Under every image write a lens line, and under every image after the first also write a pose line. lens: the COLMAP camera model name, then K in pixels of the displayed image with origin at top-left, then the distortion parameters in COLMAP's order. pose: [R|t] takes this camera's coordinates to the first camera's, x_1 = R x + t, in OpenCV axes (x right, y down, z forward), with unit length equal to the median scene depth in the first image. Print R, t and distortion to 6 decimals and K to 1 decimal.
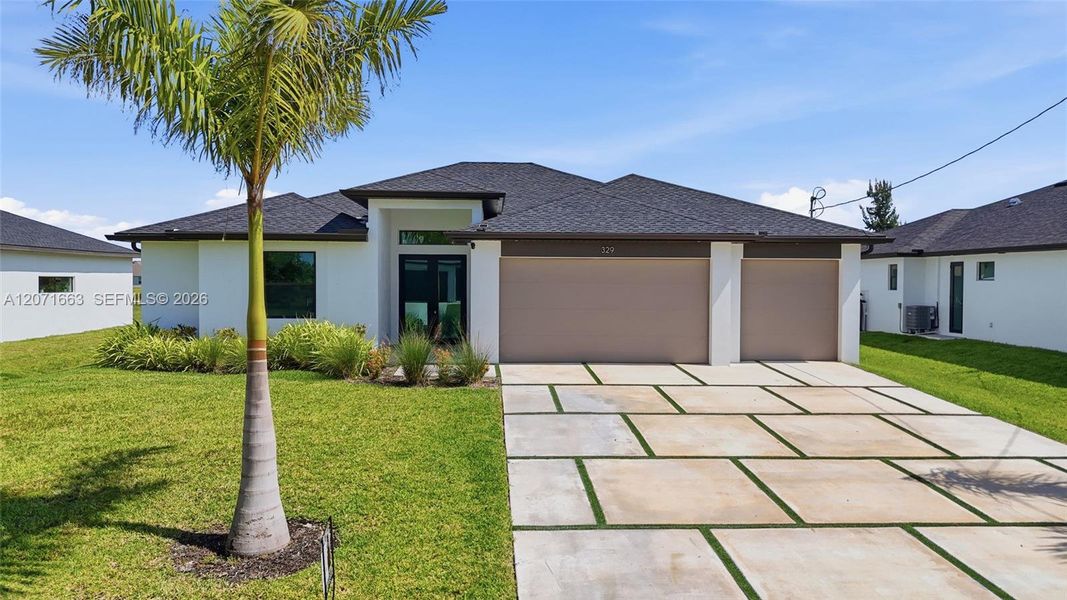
lens RADIAL K [[818.7, 0, 549.7], [0, 818.7, 299.0], [0, 0, 1]] dist [0.076383, -0.069775]
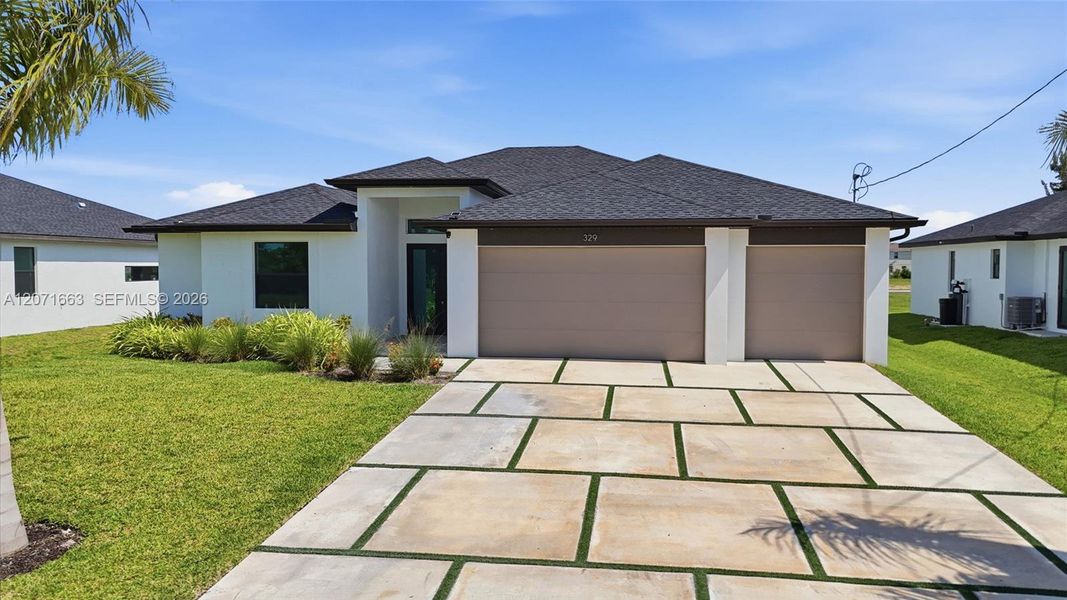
lens RADIAL K [[818.7, 0, 549.7], [0, 818.7, 299.0], [0, 0, 1]] dist [0.076383, -0.069775]
pose [[0.979405, 0.005289, -0.201835, 0.210419], [-0.001708, 0.999838, 0.017914, -0.006817], [0.201897, -0.017201, 0.979256, 0.078510]]
